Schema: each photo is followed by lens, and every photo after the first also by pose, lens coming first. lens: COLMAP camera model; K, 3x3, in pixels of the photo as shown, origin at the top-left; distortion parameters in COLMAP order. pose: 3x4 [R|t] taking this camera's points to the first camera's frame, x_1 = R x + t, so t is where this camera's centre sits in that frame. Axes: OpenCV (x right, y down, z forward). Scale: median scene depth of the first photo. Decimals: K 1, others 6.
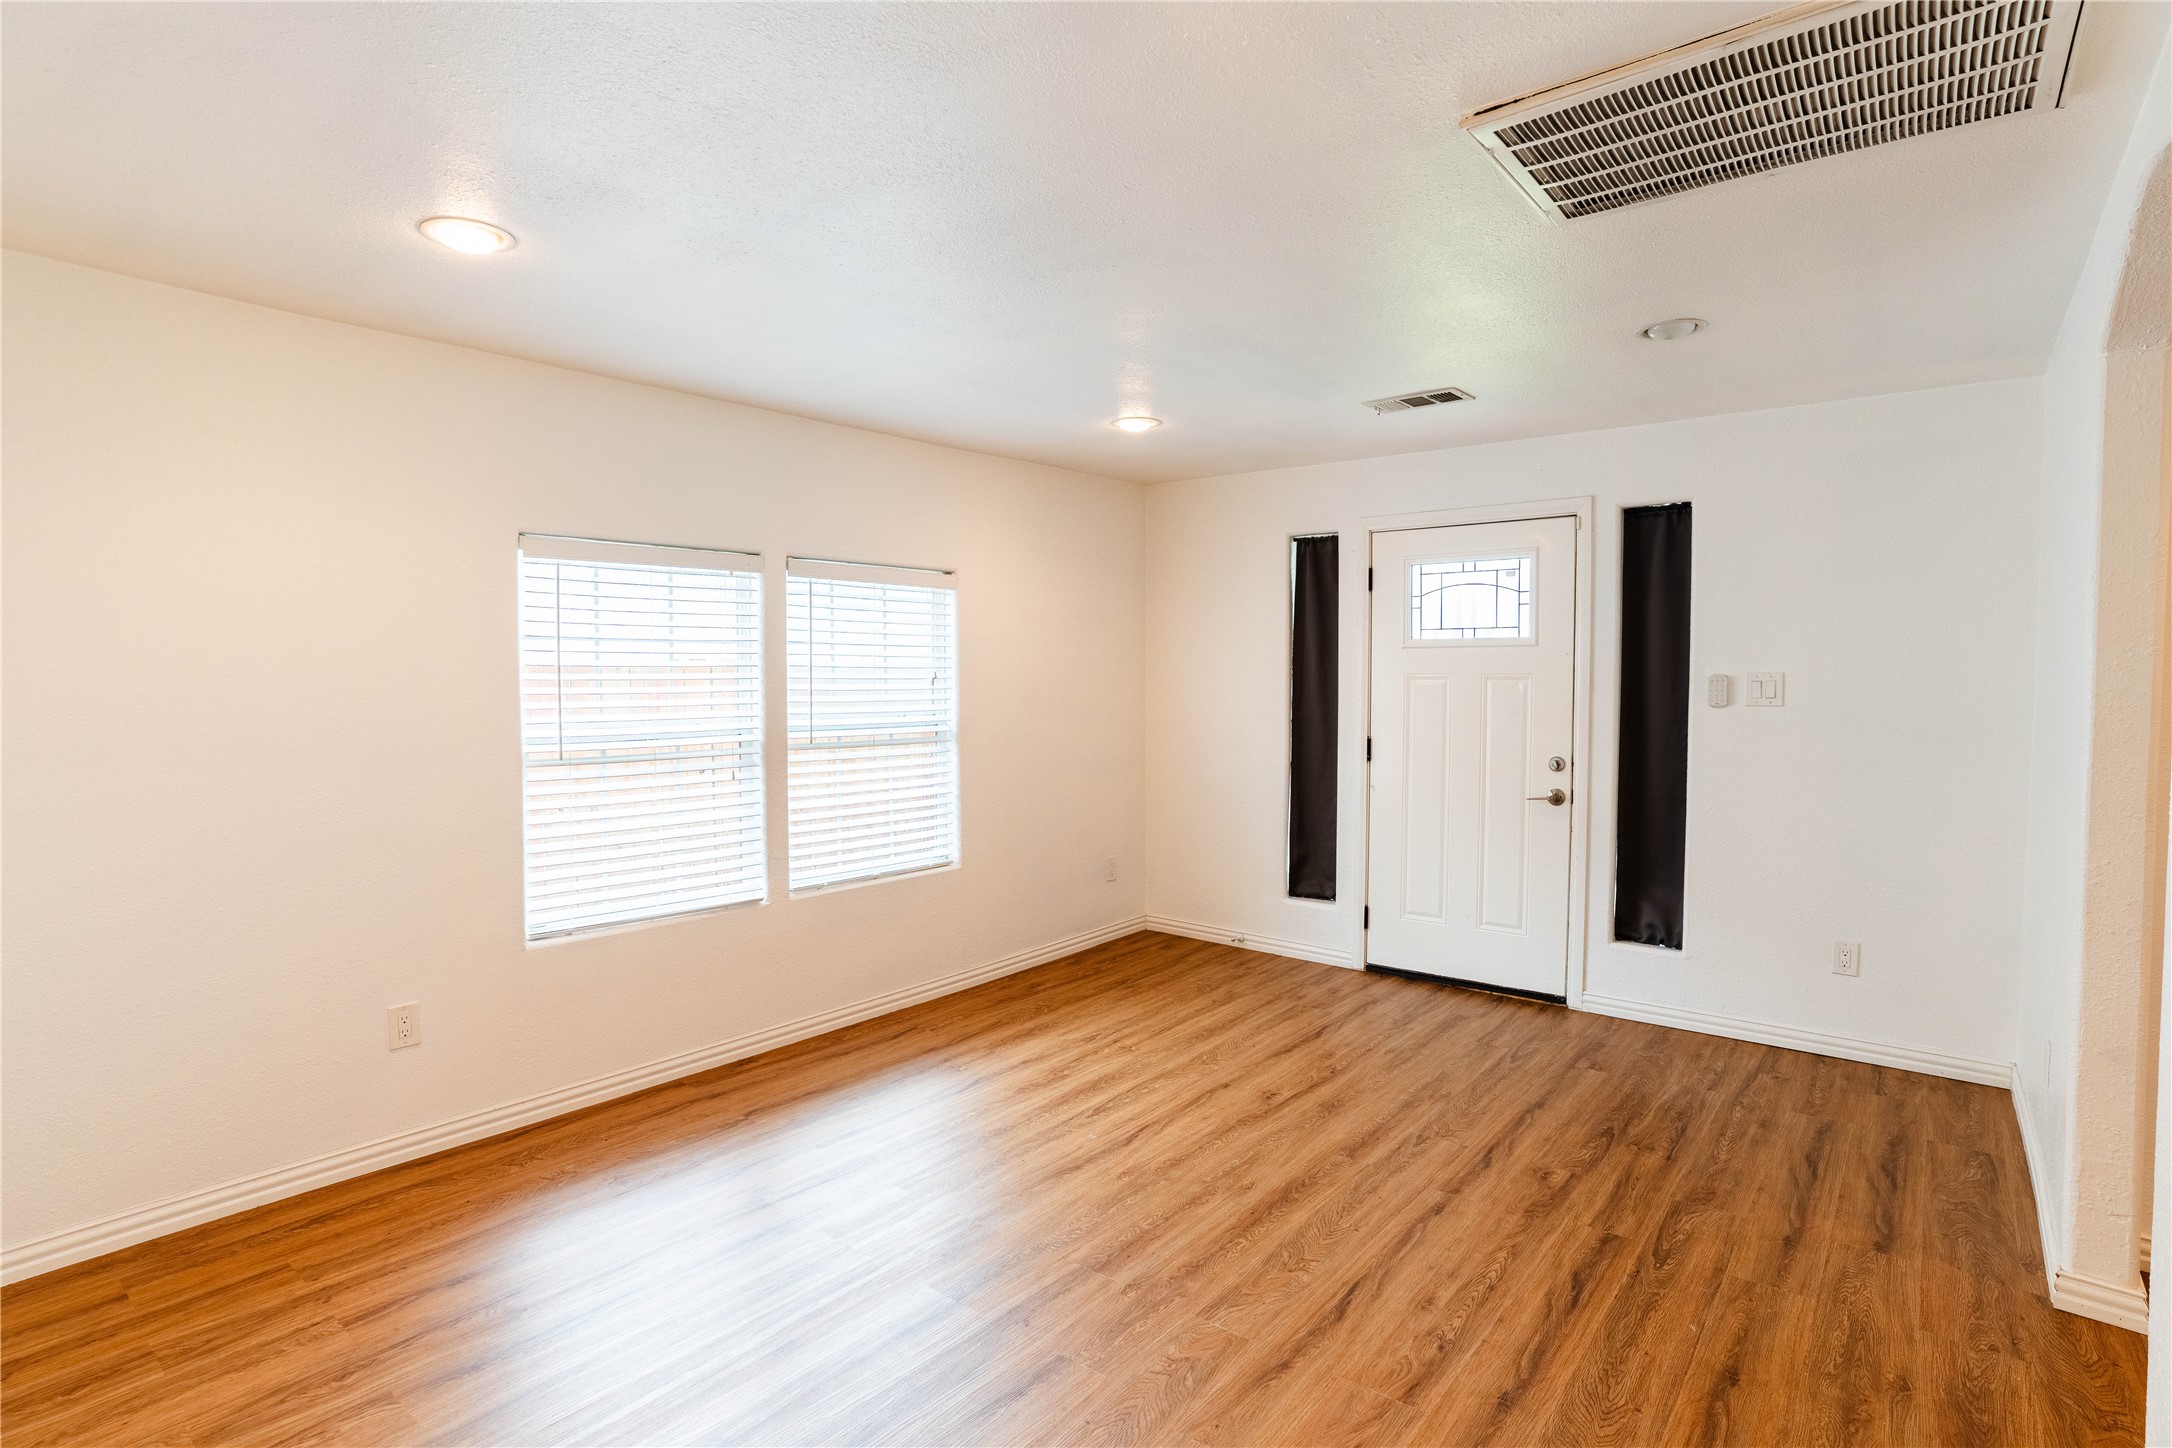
lens RADIAL K [[1083.8, 0, 1090.2], [0, 1083.8, 730.5], [0, 0, 1]] dist [-0.039285, -0.000572]
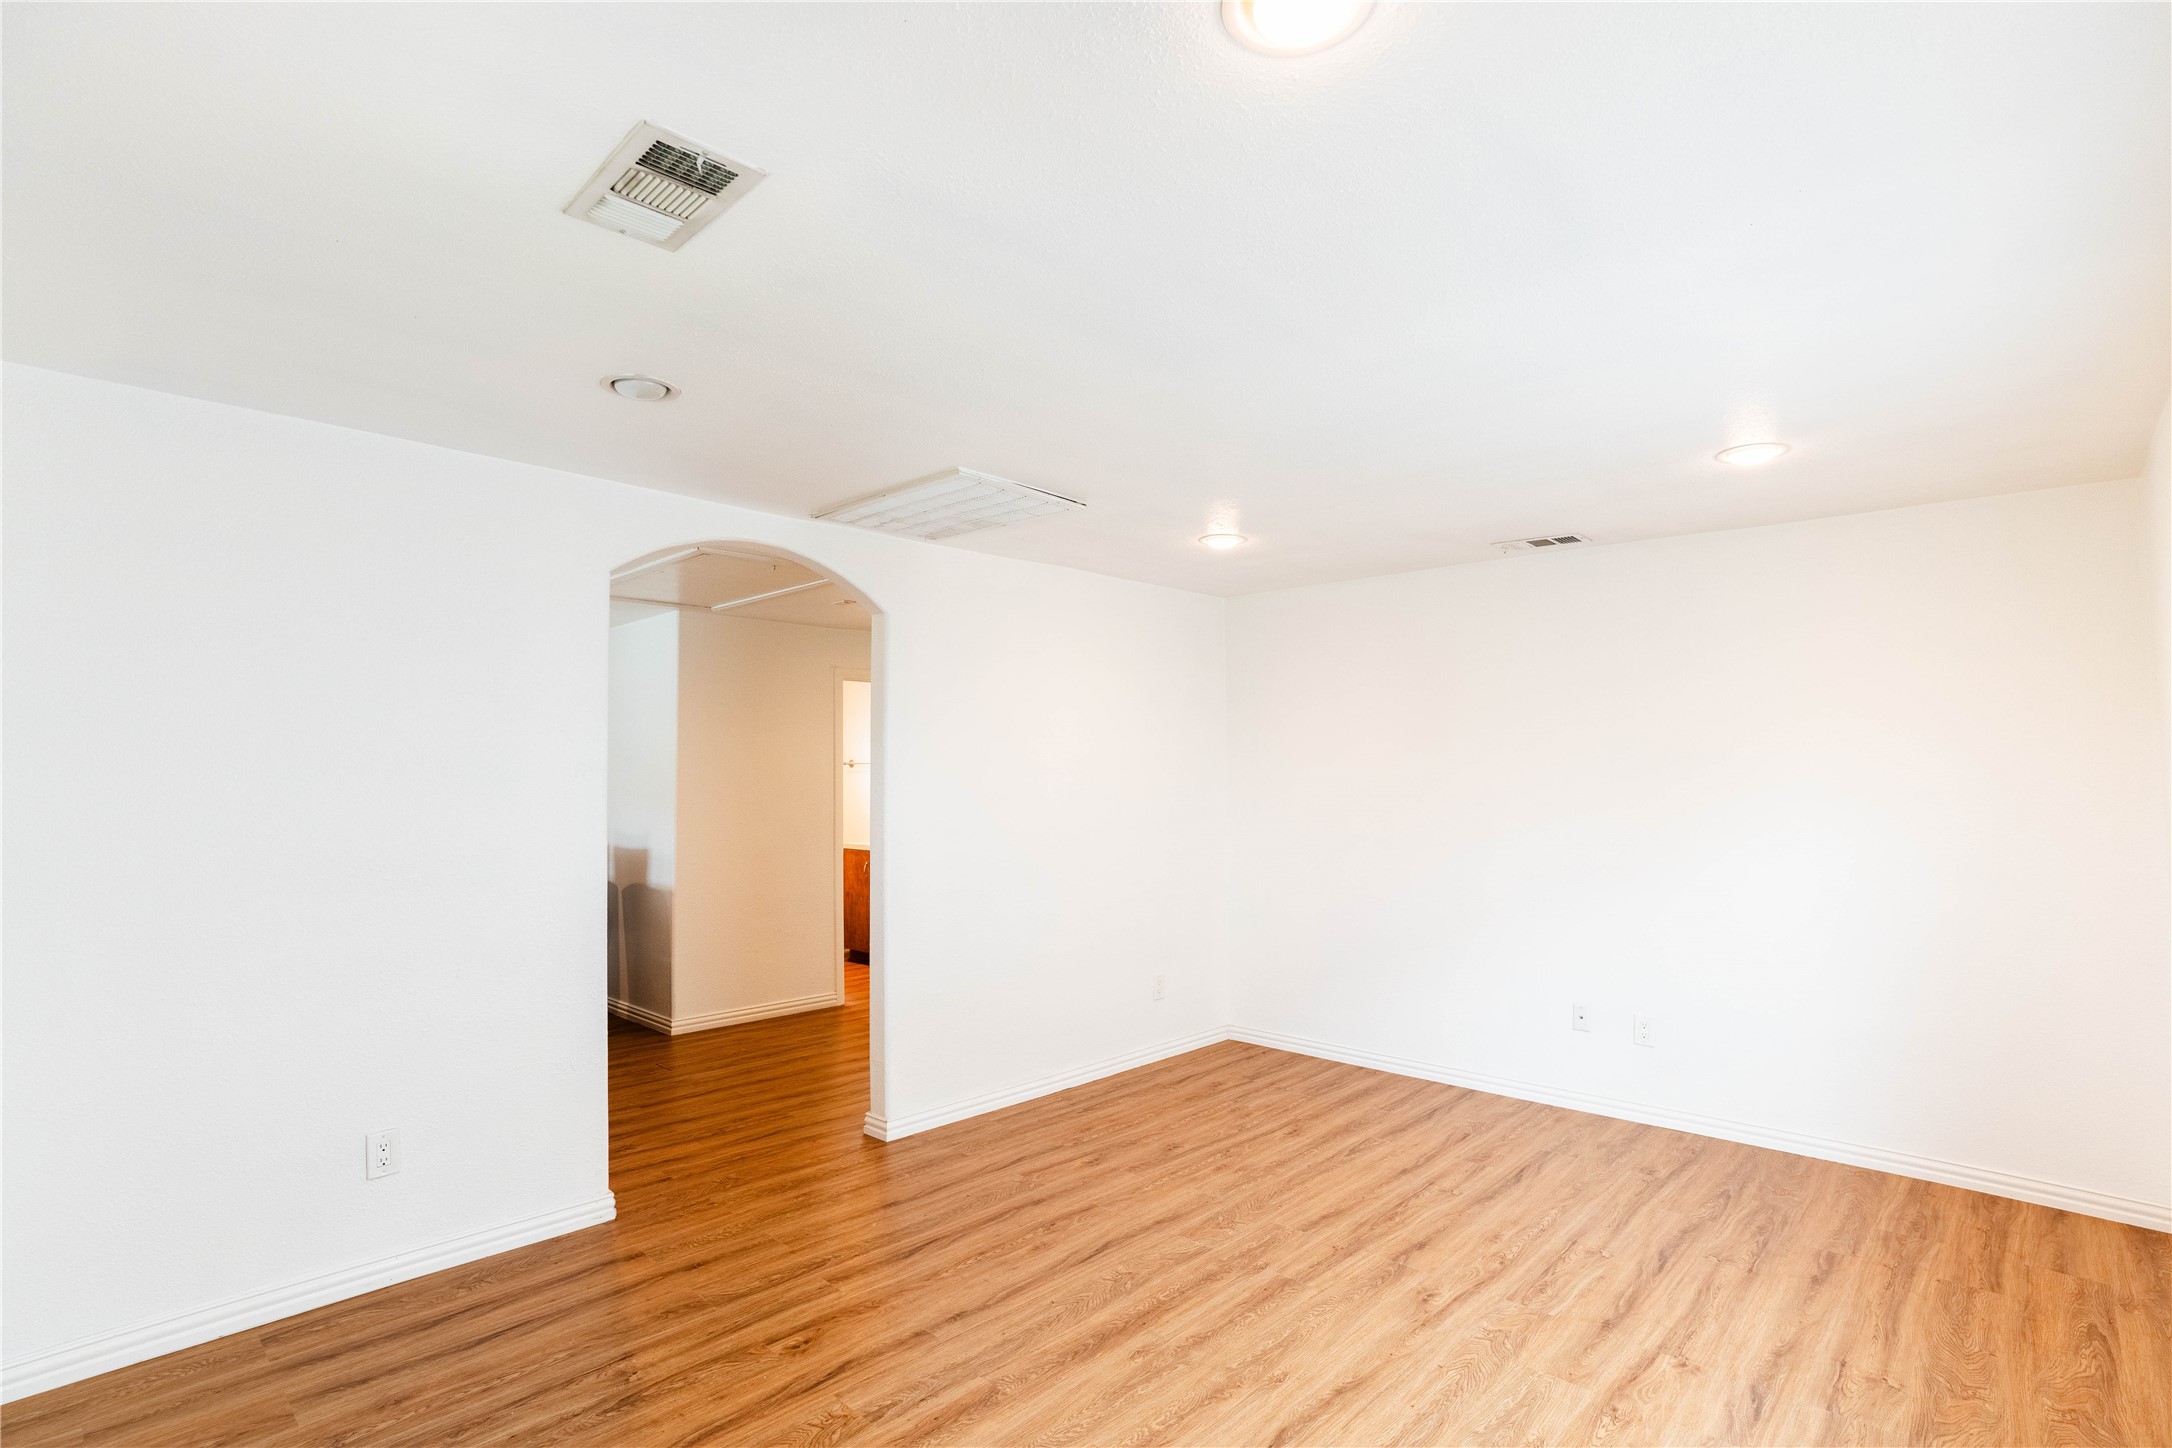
lens RADIAL K [[1068.0, 0, 1083.7], [0, 1068.0, 731.5], [0, 0, 1]] dist [0.000225, 0.000784]
pose [[-0.996327, 0.002863, 0.085582, 0.122236], [0.003352, 0.999979, 0.005580, -0.108308], [-0.085565, 0.005846, -0.996315, 2.020538]]
